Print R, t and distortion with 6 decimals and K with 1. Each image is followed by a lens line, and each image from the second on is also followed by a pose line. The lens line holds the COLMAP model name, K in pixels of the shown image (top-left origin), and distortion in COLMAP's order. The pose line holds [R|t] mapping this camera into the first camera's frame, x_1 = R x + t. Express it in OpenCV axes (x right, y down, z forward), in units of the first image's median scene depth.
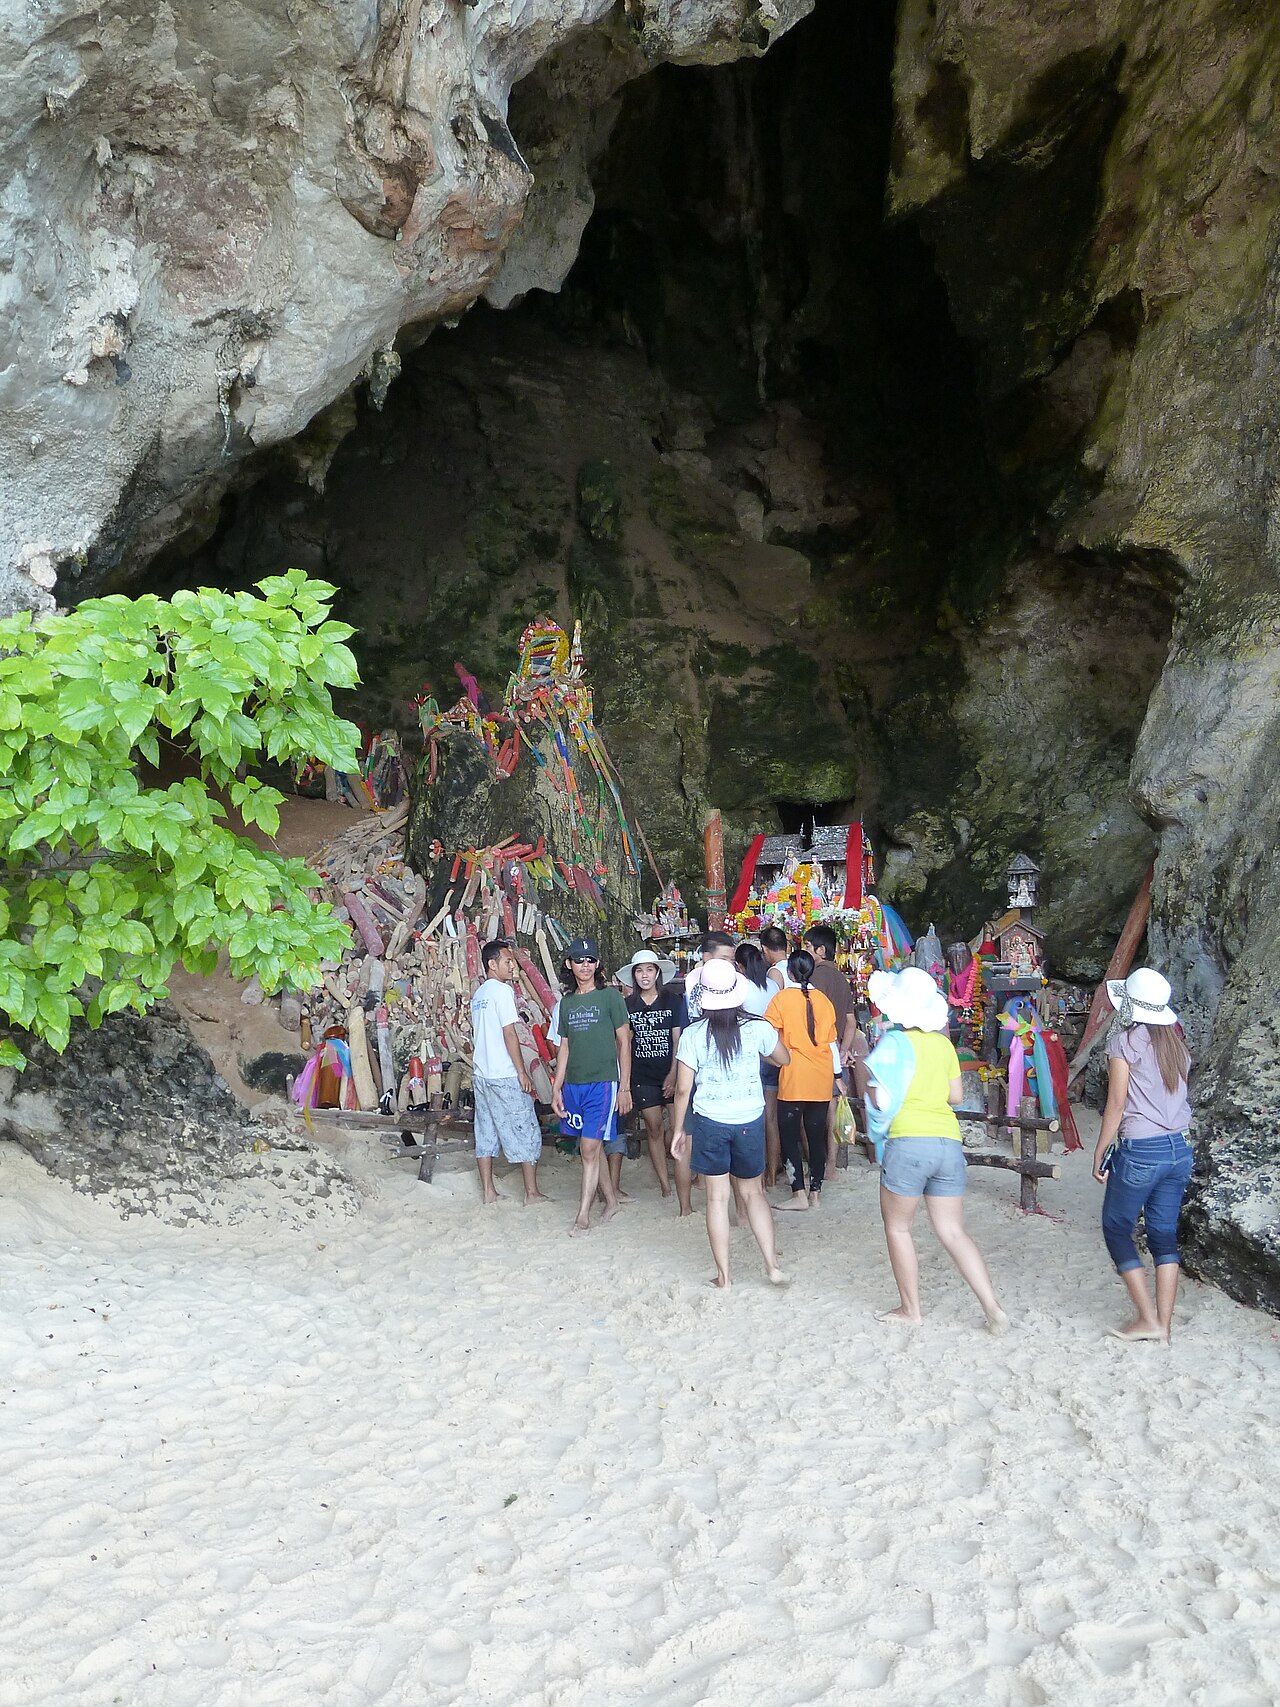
lens RADIAL K [[1267.0, 0, 603.7], [0, 1267.0, 848.0], [0, 0, 1]] dist [-0.041379, 0.013484]
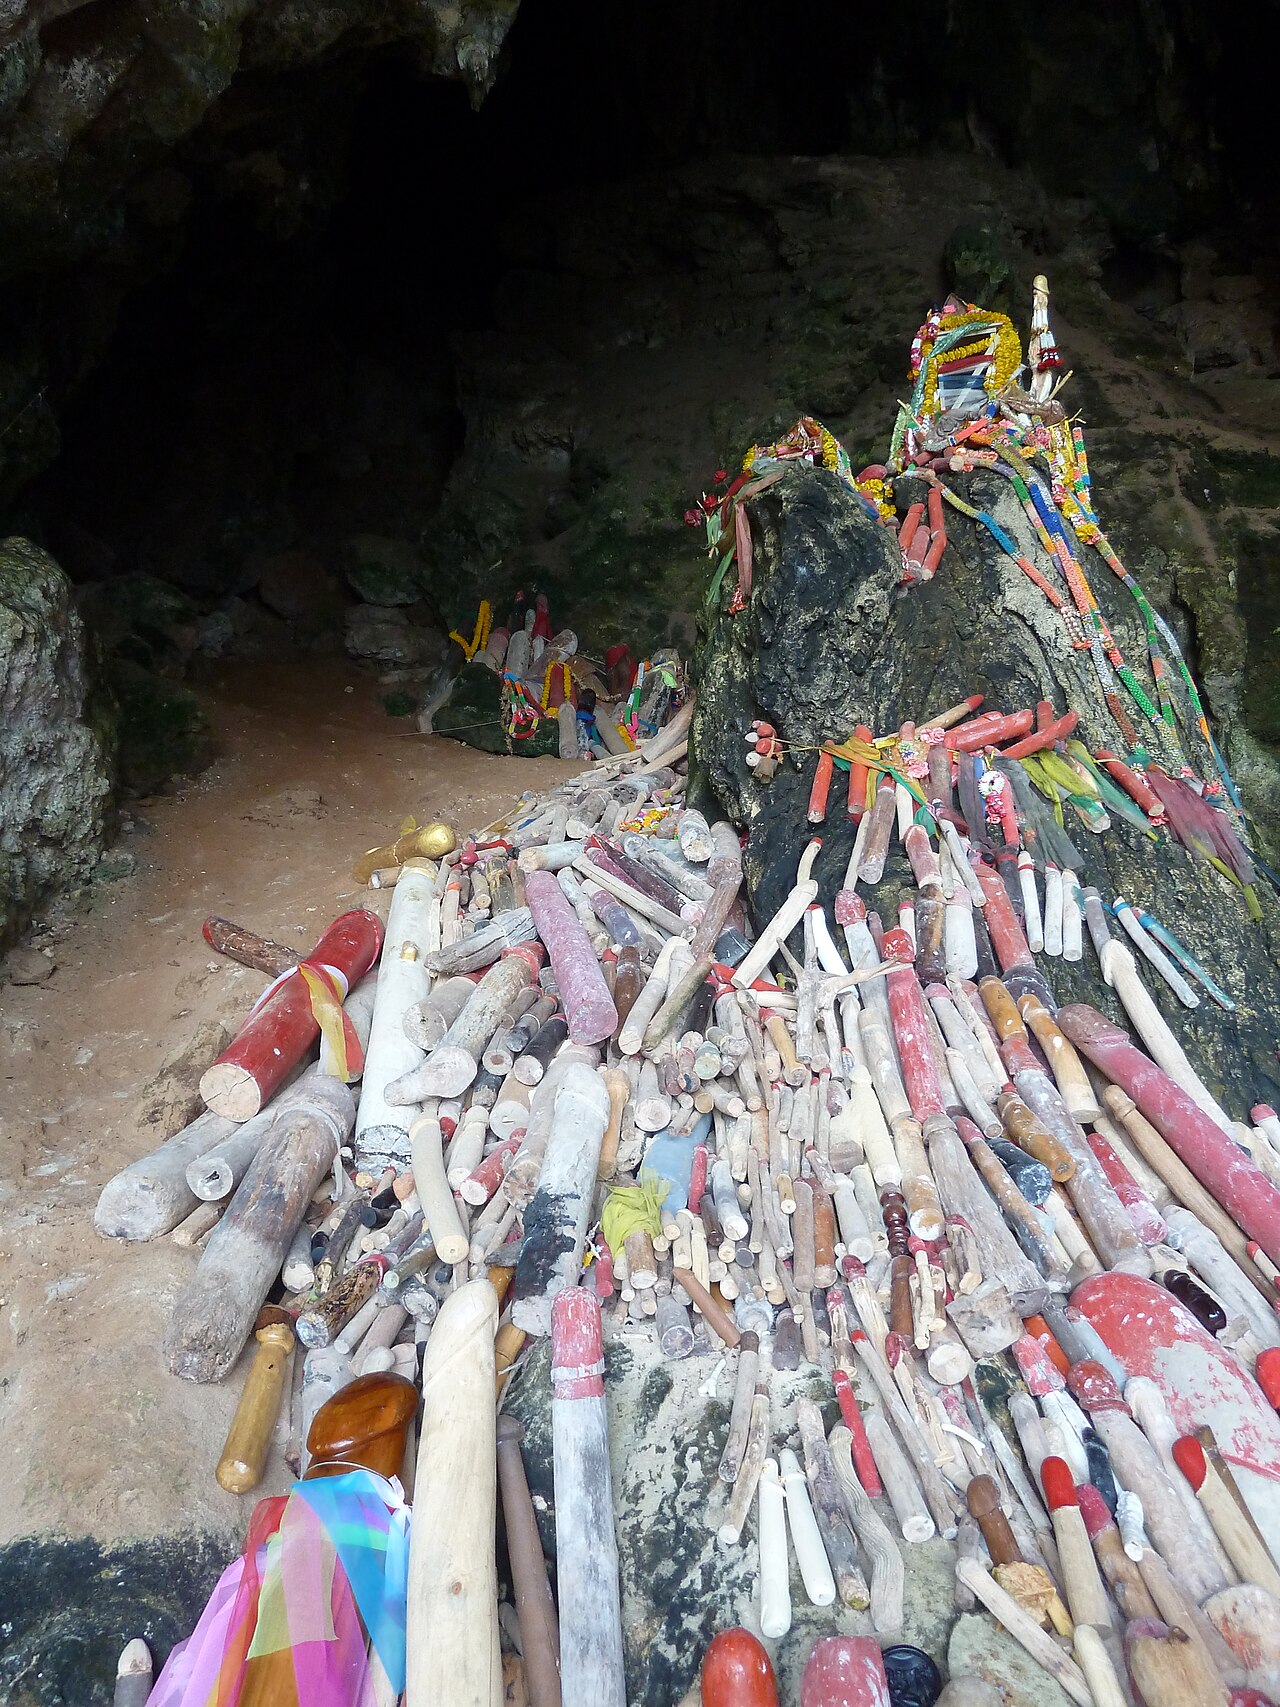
lens RADIAL K [[1267.0, 0, 657.0], [0, 1267.0, 859.7], [0, 0, 1]] dist [-0.041379, 0.013484]
pose [[0.979257, -0.051073, -0.196078, -0.075032], [0.043926, 0.998208, -0.040629, 0.039650], [0.197801, 0.031174, 0.979746, 0.516606]]
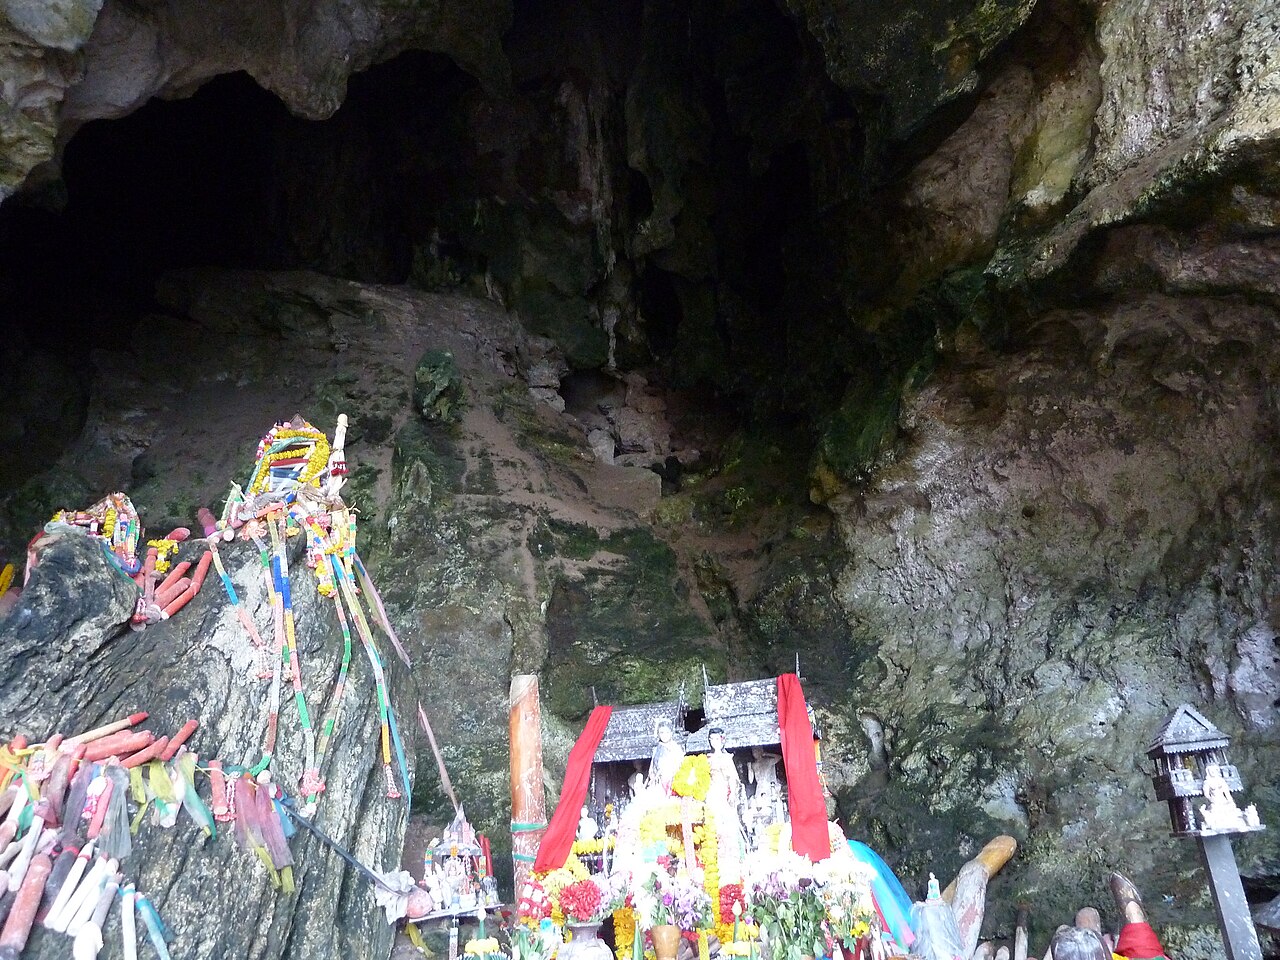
lens RADIAL K [[950.1, 0, 641.6], [0, 950.1, 473.2], [0, 0, 1]] dist [-0.041379, 0.013484]
pose [[0.989211, 0.024253, 0.144478, 0.064555], [0.023921, 0.946226, -0.322621, 0.020304], [-0.144534, 0.322597, 0.935437, 0.481805]]
